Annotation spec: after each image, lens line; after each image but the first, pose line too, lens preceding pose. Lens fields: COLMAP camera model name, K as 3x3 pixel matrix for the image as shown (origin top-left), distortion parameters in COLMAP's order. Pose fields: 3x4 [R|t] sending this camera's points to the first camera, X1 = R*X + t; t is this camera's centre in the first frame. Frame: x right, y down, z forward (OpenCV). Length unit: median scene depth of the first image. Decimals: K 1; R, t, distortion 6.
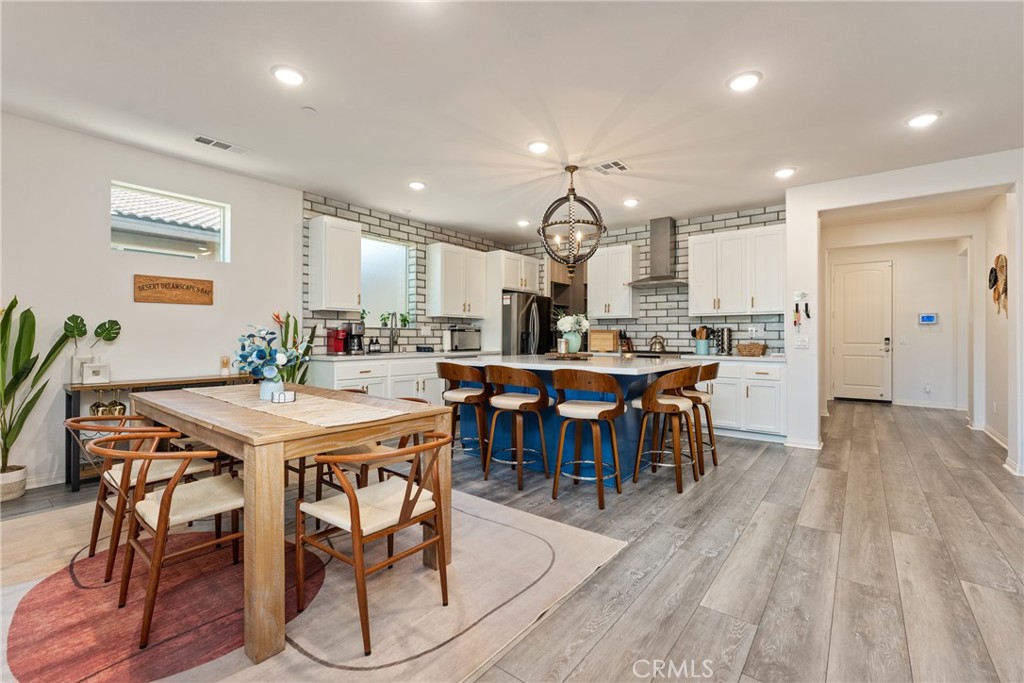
lens RADIAL K [[447.6, 0, 517.4], [0, 447.6, 332.4], [0, 0, 1]] dist [-0.013432, 0.001318]
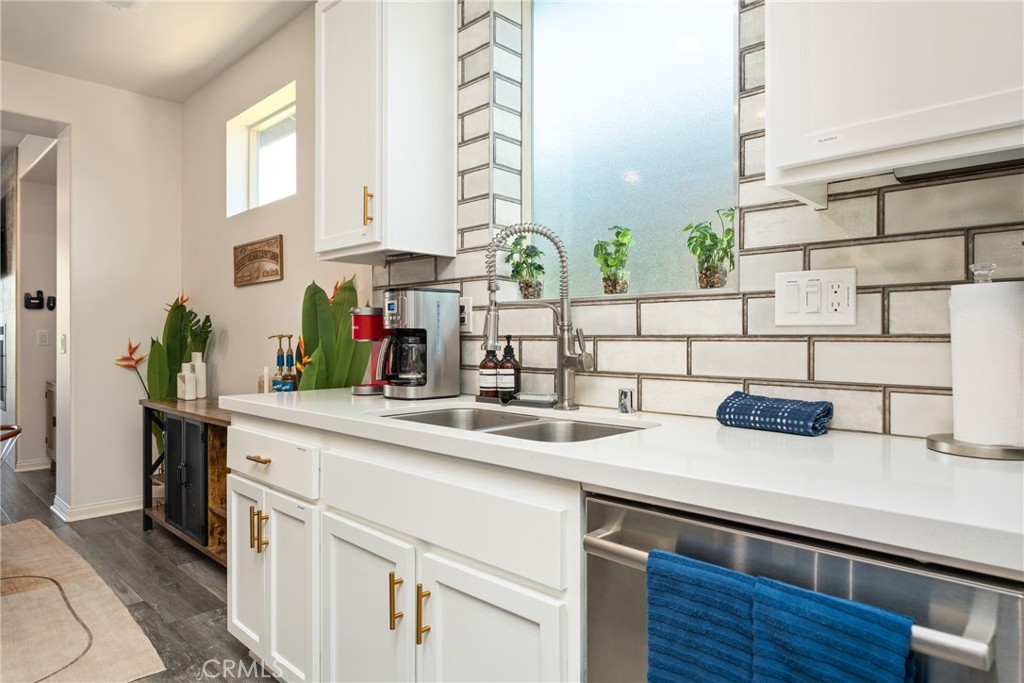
lens RADIAL K [[617.4, 0, 513.6], [0, 617.4, 336.6], [0, 0, 1]] dist [0.006941, 0.000986]
pose [[-0.108879, -0.008747, -0.994017, 0.026425], [0.004353, 0.999948, -0.009276, 0.012427], [0.994045, -0.005336, -0.108835, 1.015952]]
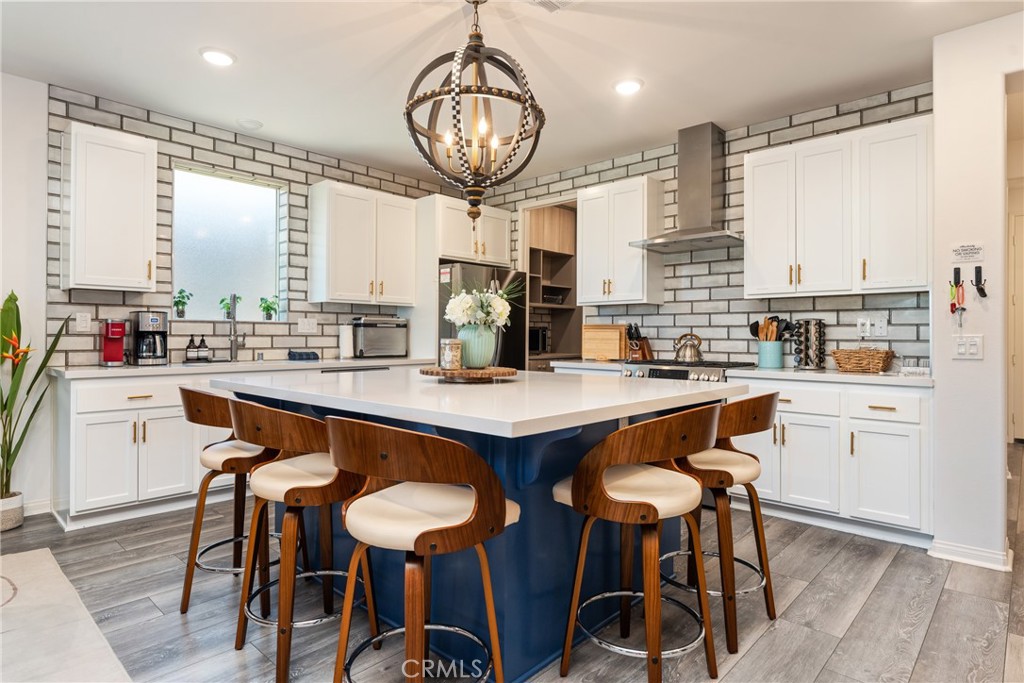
lens RADIAL K [[565.3, 0, 515.0], [0, 565.3, 333.3], [0, 0, 1]] dist [-0.003082, -0.002020]
pose [[0.996509, 0.000640, -0.083480, 0.158602], [-0.000323, 0.999993, 0.003812, 0.003914], [0.083482, -0.003772, 0.996502, 0.278141]]
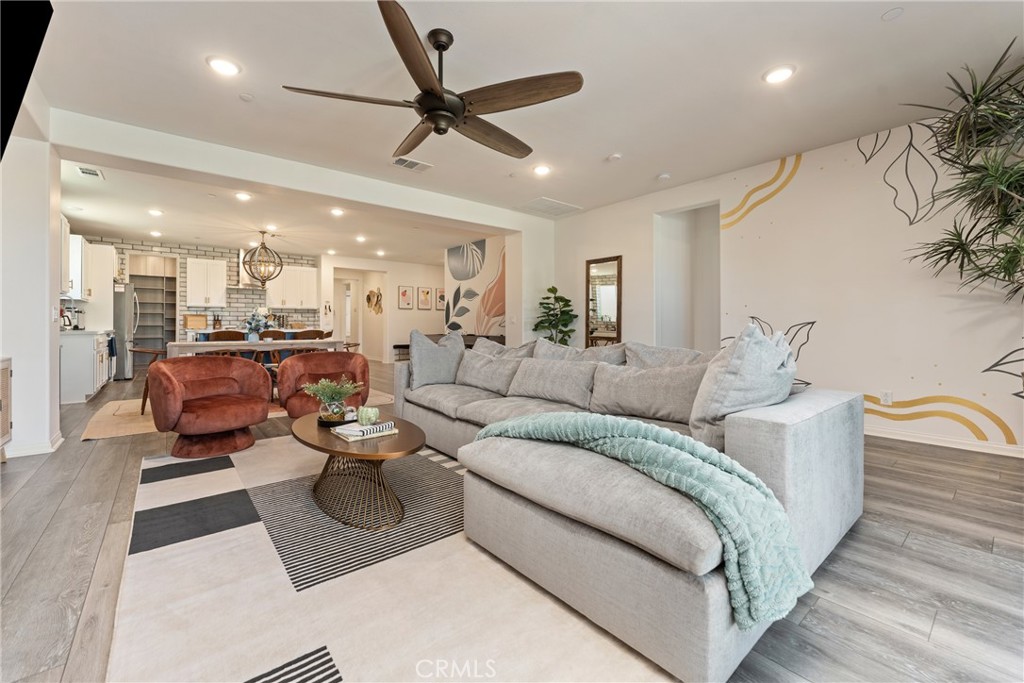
lens RADIAL K [[421.6, 0, 518.9], [0, 421.6, 325.8], [0, 0, 1]] dist [0.001023, 0.001429]
pose [[0.209832, -0.000693, 0.977737, -1.075630], [-0.005084, 0.999985, 0.001799, 0.027320], [-0.977724, -0.005348, 0.209826, -0.363568]]
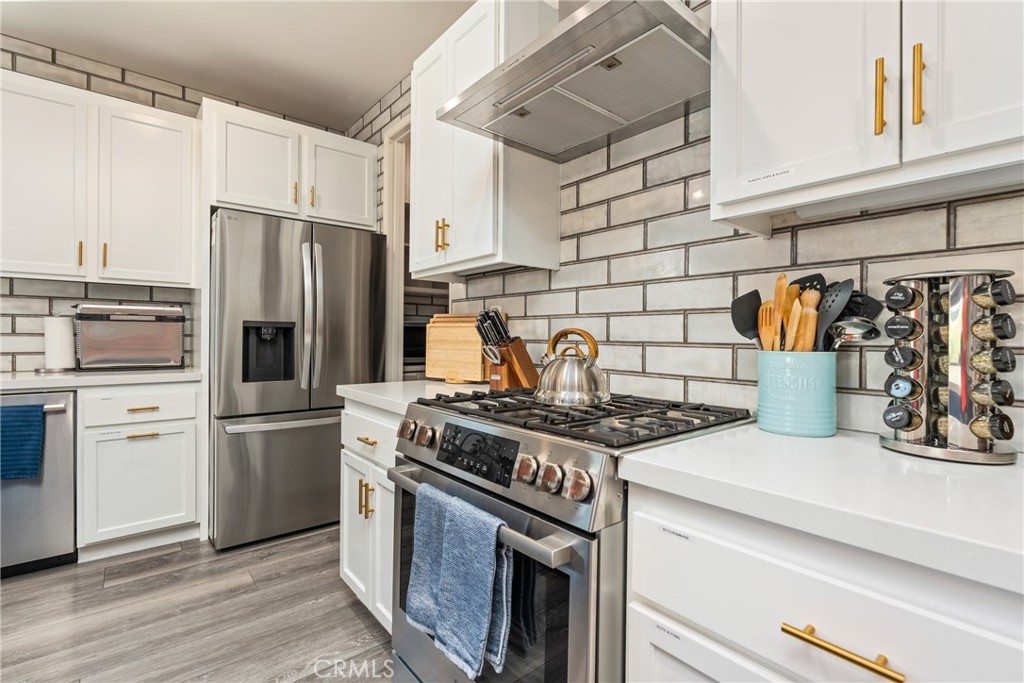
lens RADIAL K [[471.0, 0, 509.4], [0, 471.0, 341.7], [0, 0, 1]] dist [0.000812, 0.000977]
pose [[0.975182, 0.006245, -0.221316, 0.345503], [-0.003017, 0.999884, 0.014919, 0.010313], [0.221383, -0.013881, 0.975088, 0.793046]]
